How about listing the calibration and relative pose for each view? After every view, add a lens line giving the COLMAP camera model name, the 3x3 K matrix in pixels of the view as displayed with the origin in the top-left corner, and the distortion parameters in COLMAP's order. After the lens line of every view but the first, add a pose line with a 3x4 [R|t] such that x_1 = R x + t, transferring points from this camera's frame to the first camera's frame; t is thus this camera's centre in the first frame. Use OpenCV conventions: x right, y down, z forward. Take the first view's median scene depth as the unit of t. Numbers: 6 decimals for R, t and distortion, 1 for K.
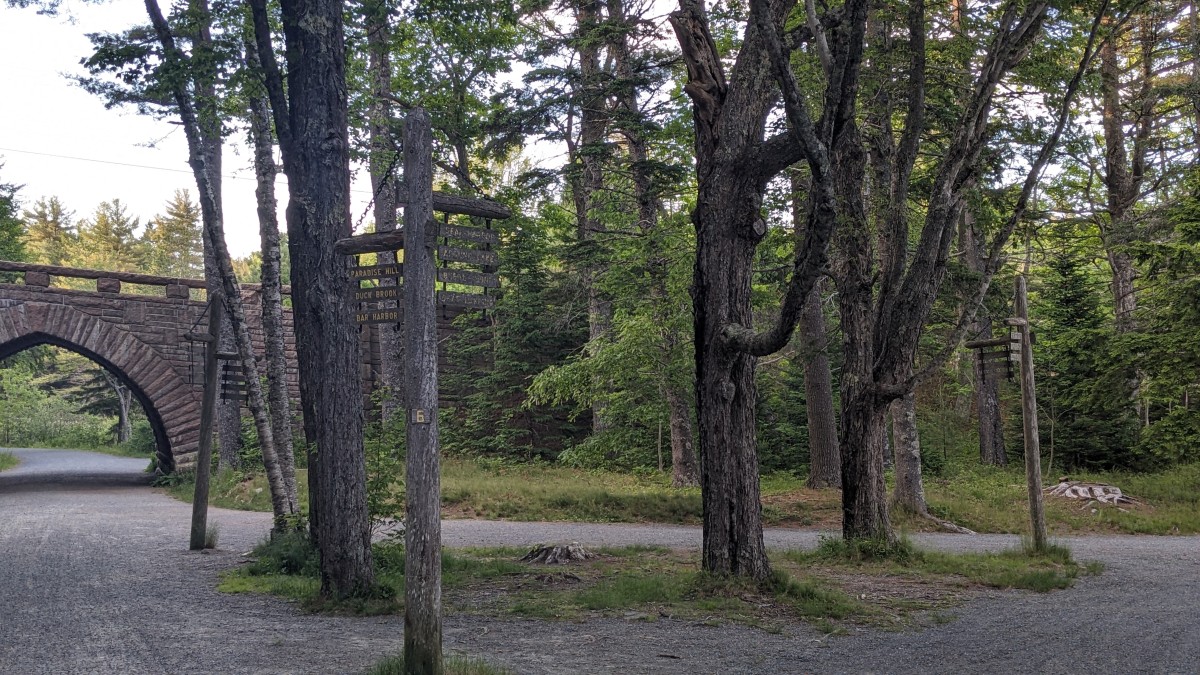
lens RADIAL K [[1323.1, 0, 601.7], [0, 1323.1, 366.9], [0, 0, 1]] dist [0.120066, -0.324240]
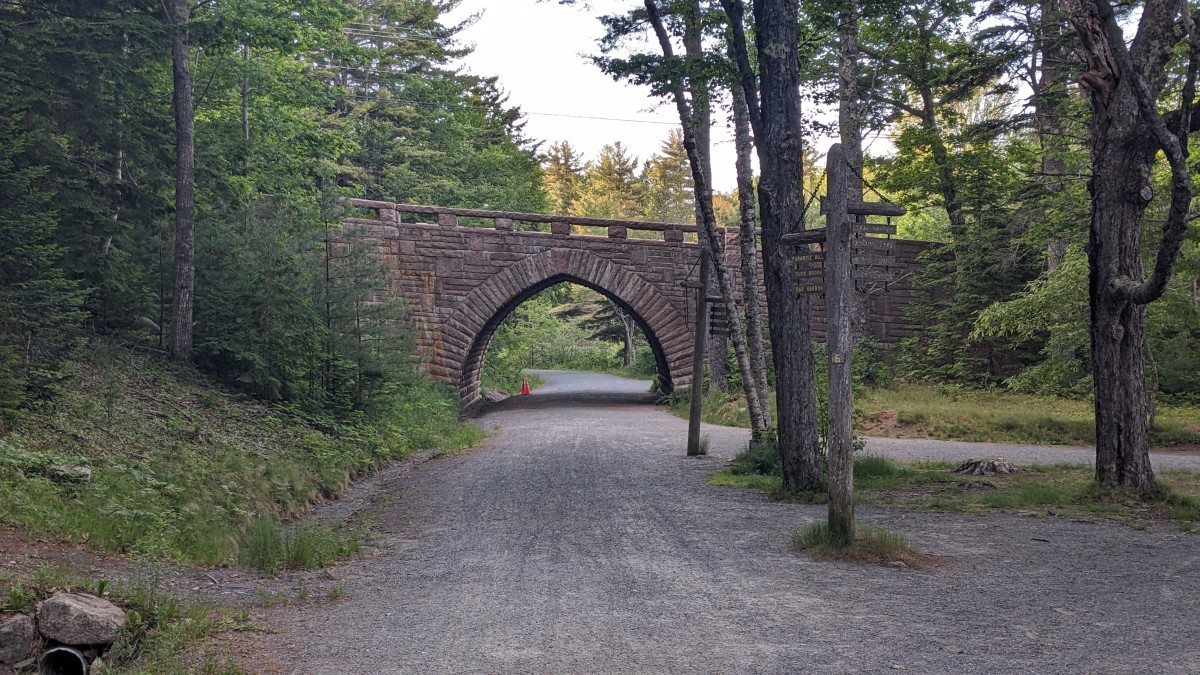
lens RADIAL K [[1323.1, 0, 601.7], [0, 1323.1, 366.9], [0, 0, 1]] dist [0.120066, -0.324240]
pose [[0.935480, 0.005840, -0.353332, 0.052493], [0.014526, 0.998383, 0.054960, -0.014438], [0.353081, -0.056546, 0.933882, -0.175045]]
